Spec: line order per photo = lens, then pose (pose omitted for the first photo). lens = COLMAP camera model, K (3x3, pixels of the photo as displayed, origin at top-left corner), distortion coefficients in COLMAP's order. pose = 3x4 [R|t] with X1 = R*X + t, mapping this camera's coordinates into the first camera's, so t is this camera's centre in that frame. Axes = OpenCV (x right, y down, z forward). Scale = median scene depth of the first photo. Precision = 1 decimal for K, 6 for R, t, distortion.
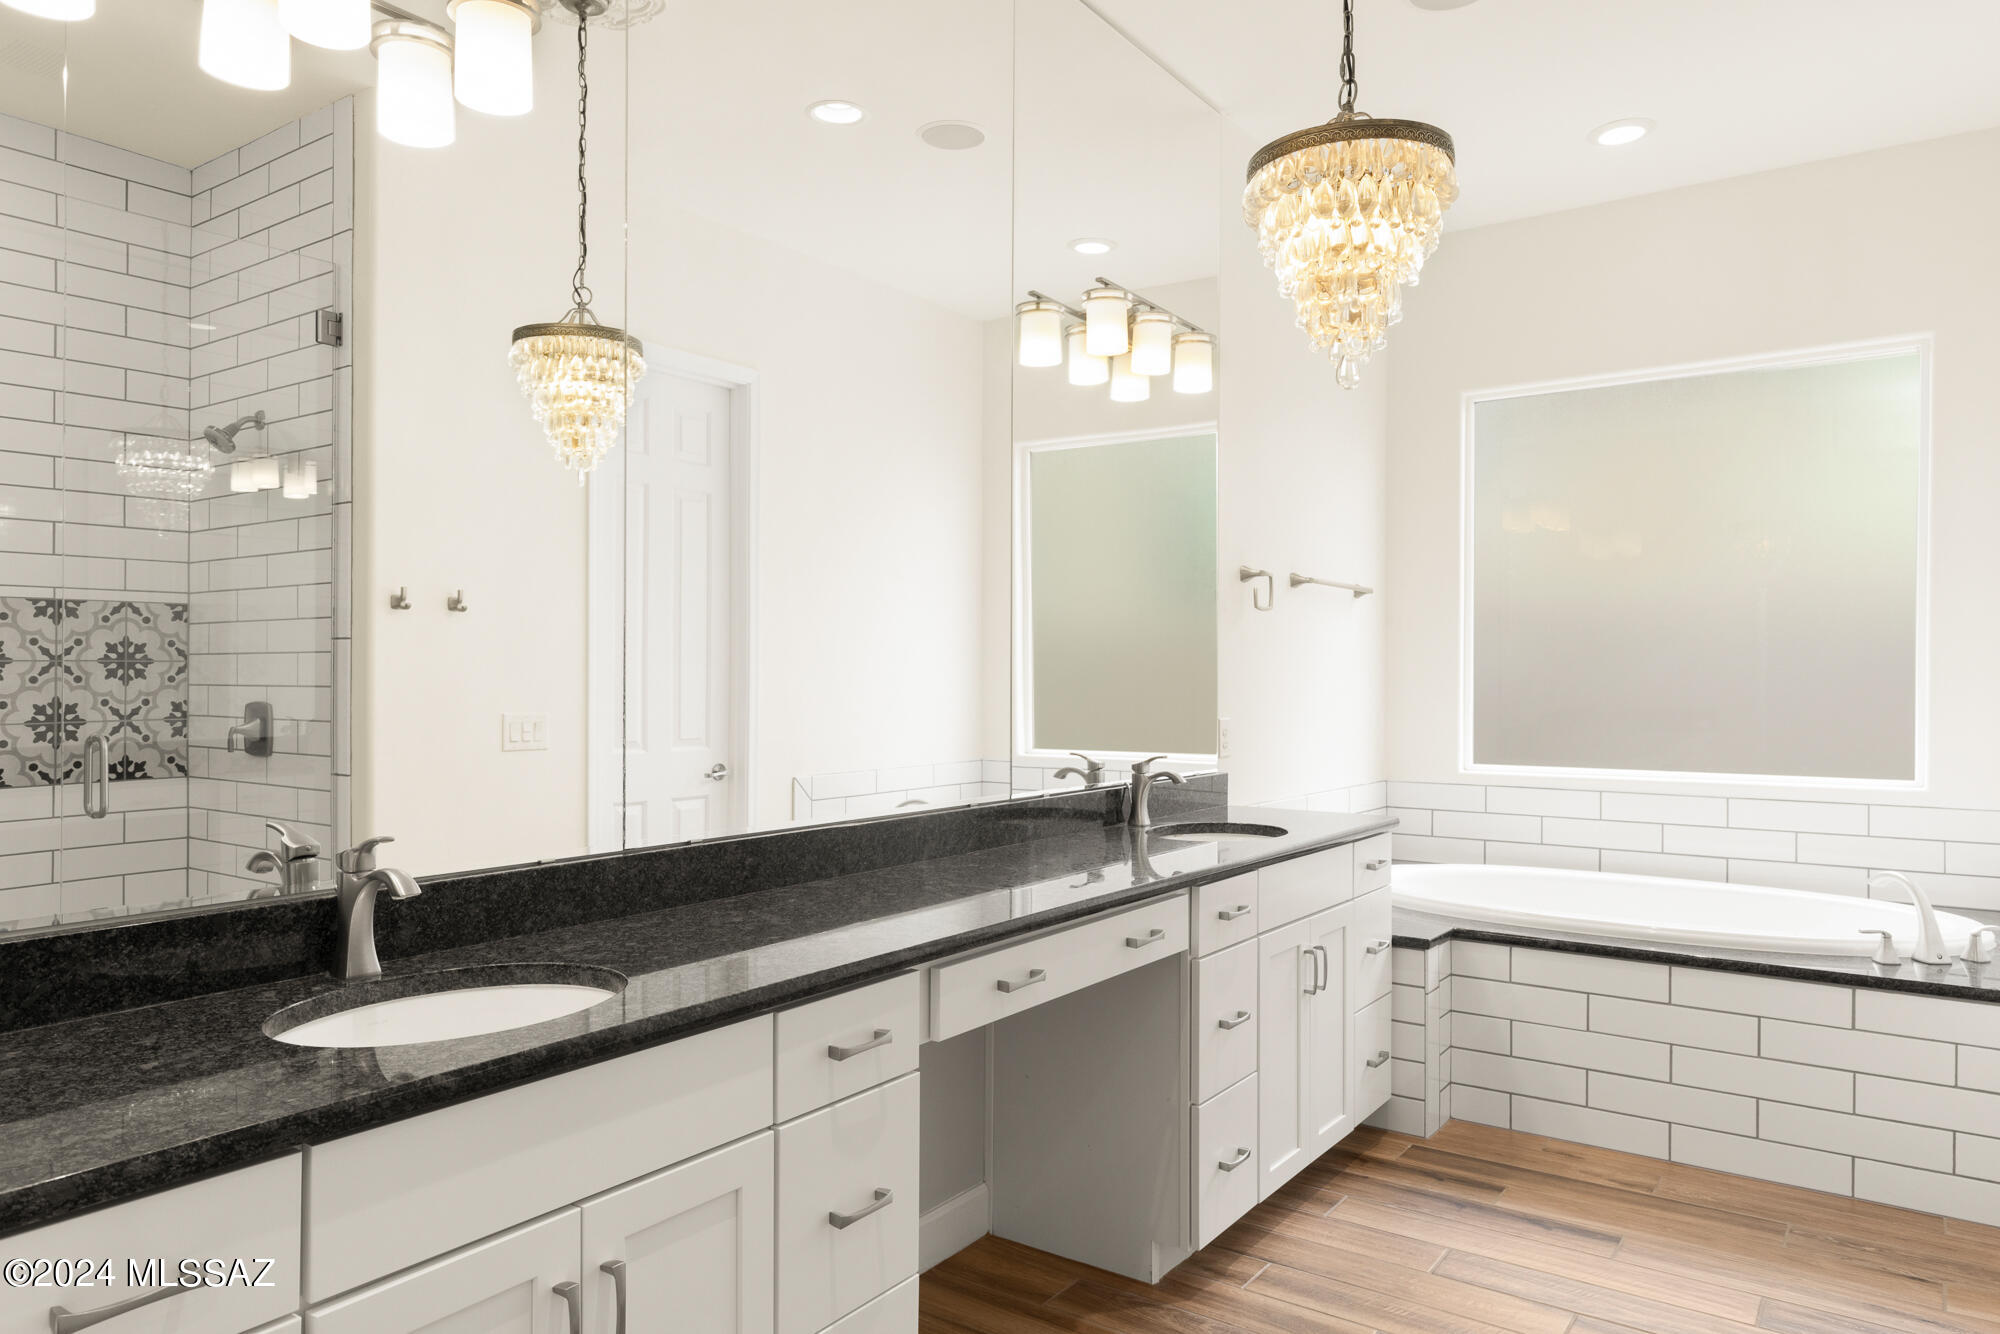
lens RADIAL K [[1318.0, 0, 997.8], [0, 1318.0, 665.3], [0, 0, 1]] dist [0.006593, -0.005348]
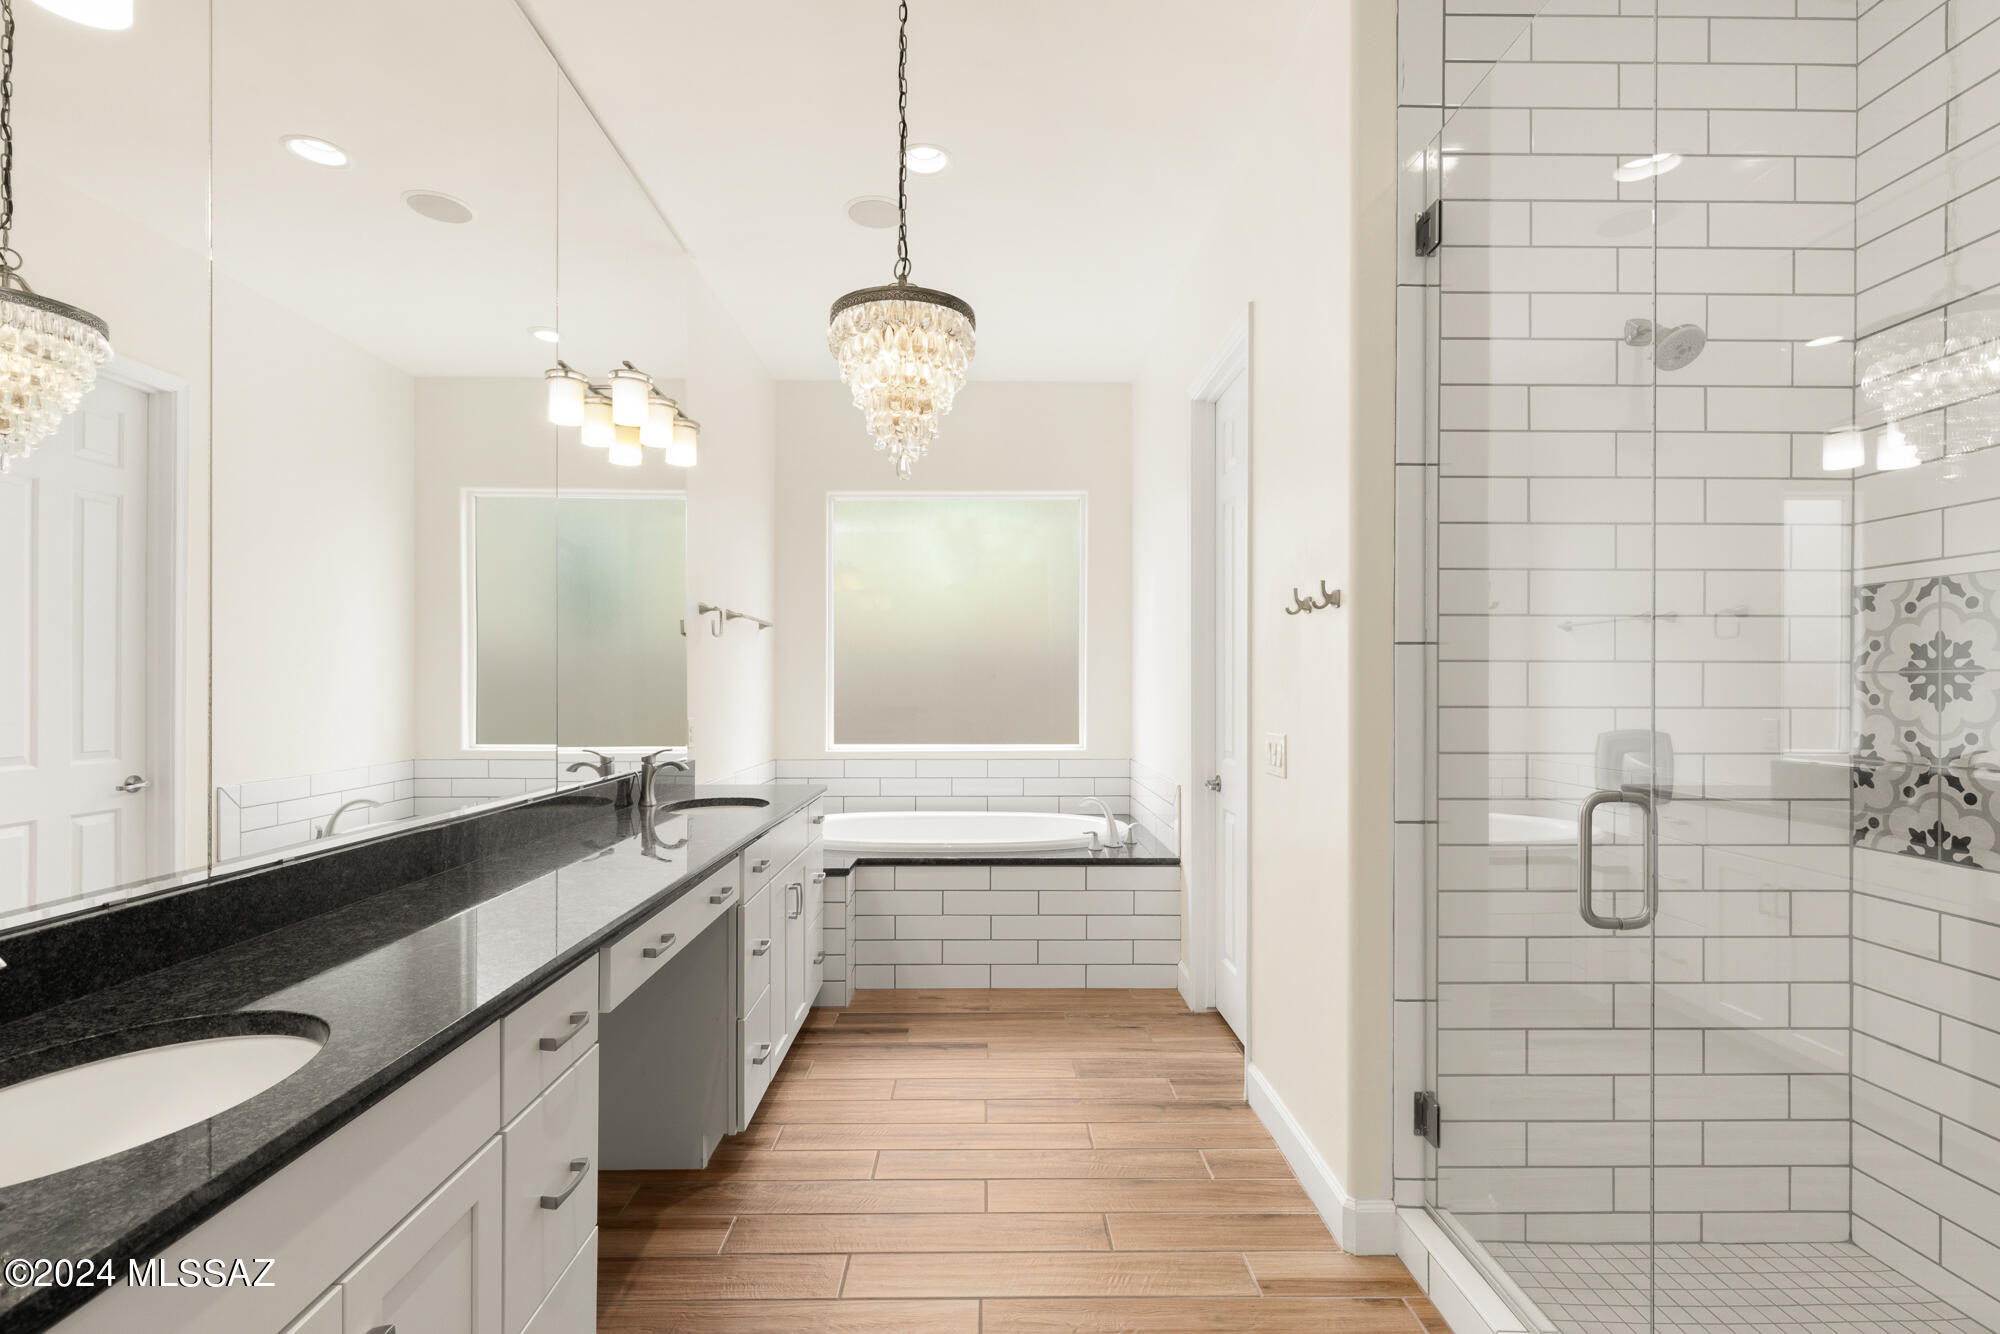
lens RADIAL K [[915.0, 0, 999.5], [0, 915.0, 676.5], [0, 0, 1]] dist [0.001966, -0.000085]
pose [[0.799794, 0.004311, 0.600260, -0.154465], [-0.003525, 0.999991, -0.002485, 0.000203], [-0.600265, -0.000128, 0.799801, 0.110791]]
